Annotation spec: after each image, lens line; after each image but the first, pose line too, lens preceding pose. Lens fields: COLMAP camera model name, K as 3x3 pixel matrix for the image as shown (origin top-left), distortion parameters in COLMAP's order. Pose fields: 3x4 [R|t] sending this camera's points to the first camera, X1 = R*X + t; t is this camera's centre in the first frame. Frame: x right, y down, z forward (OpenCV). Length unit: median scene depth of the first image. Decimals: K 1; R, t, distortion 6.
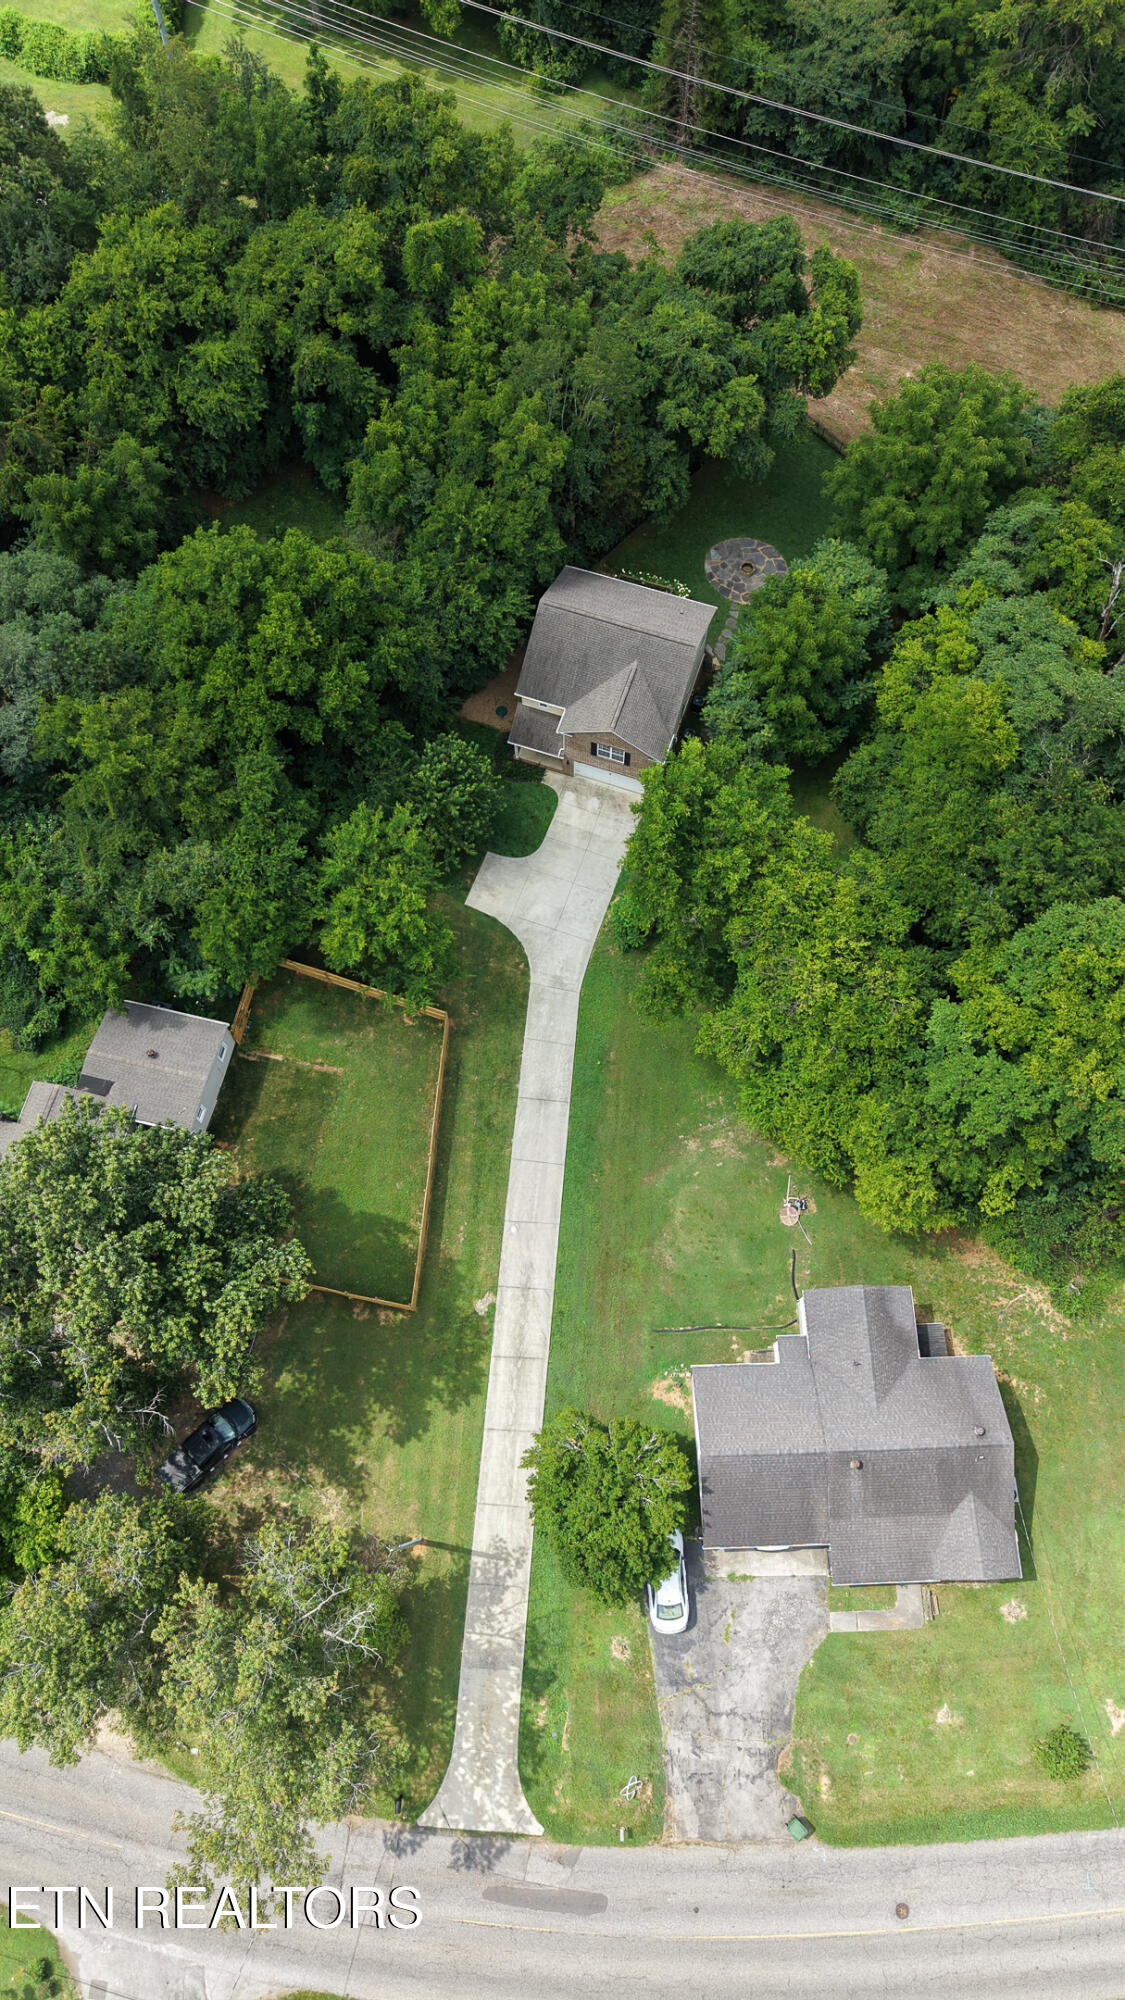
lens RADIAL K [[1433.5, 0, 565.5], [0, 1433.5, 995.3], [0, 0, 1]] dist [-0.010449, -0.011972]
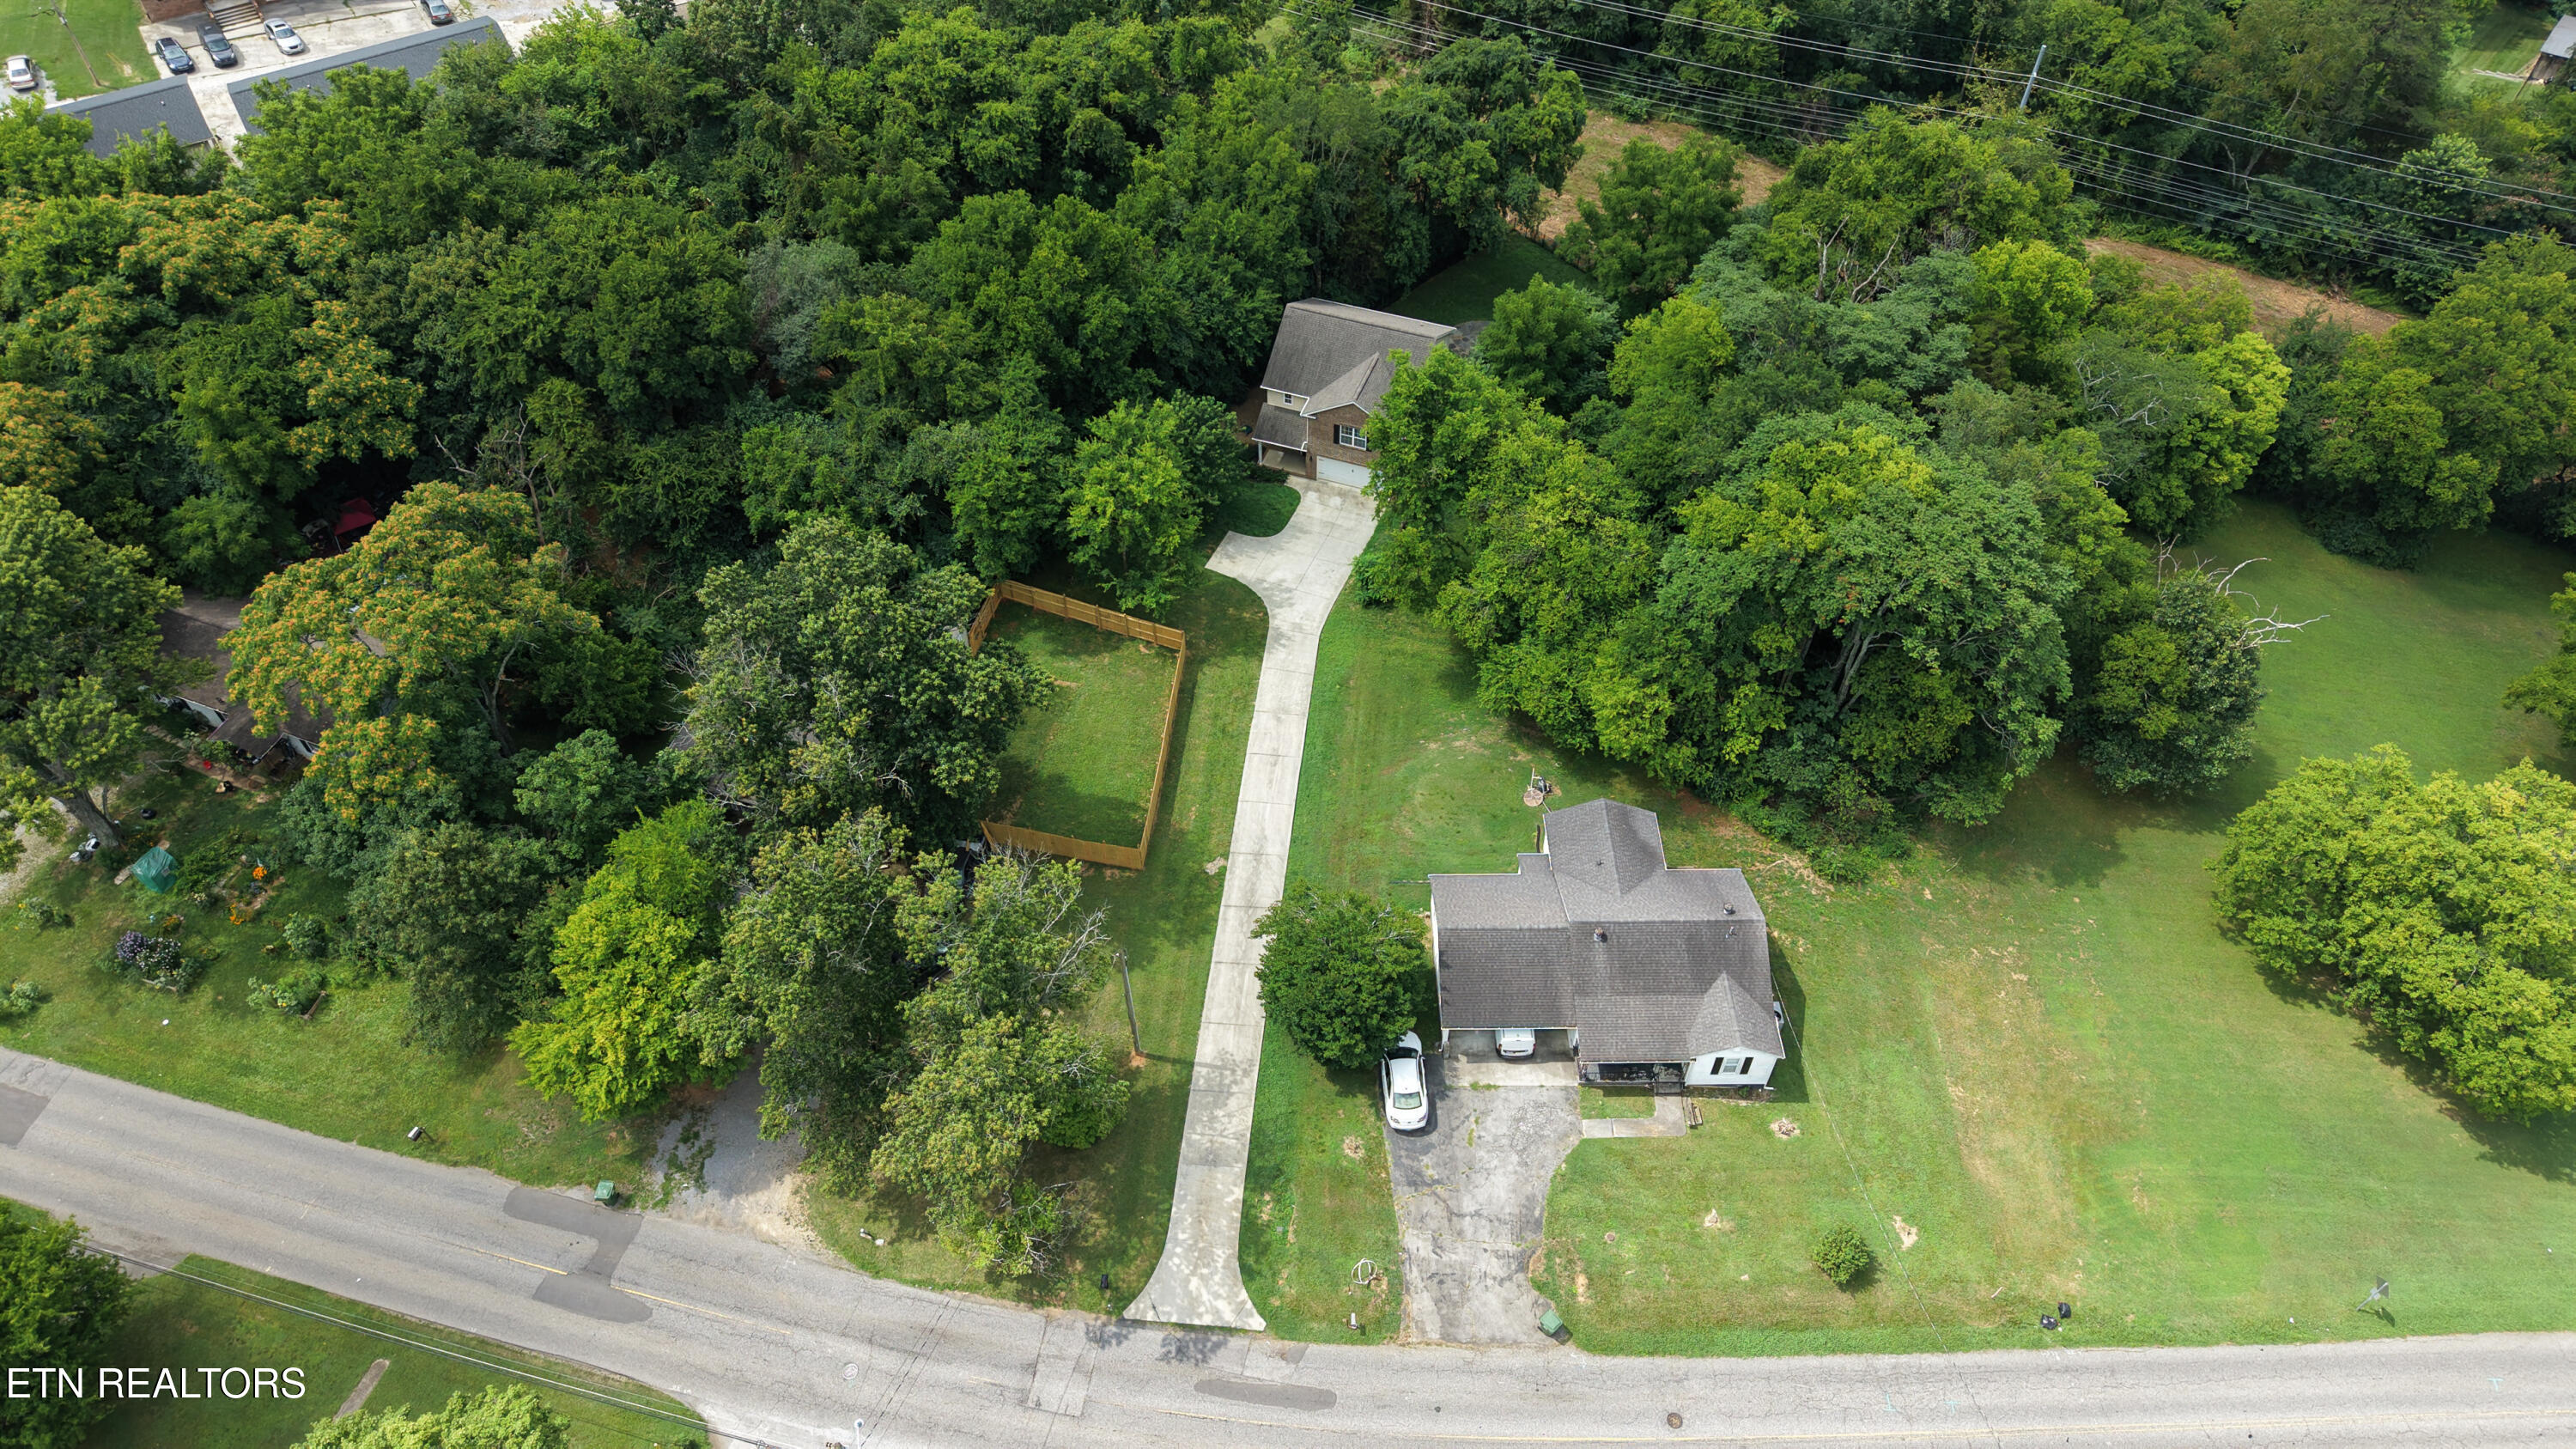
lens RADIAL K [[1846.7, 0, 1280.7], [0, 1846.7, 722.0], [0, 0, 1]] dist [-0.010449, -0.011972]
pose [[0.999721, 0.017588, -0.015758, 0.004979], [-0.022084, 0.932659, -0.360081, 0.578819], [0.008363, 0.360329, 0.932788, -0.184228]]
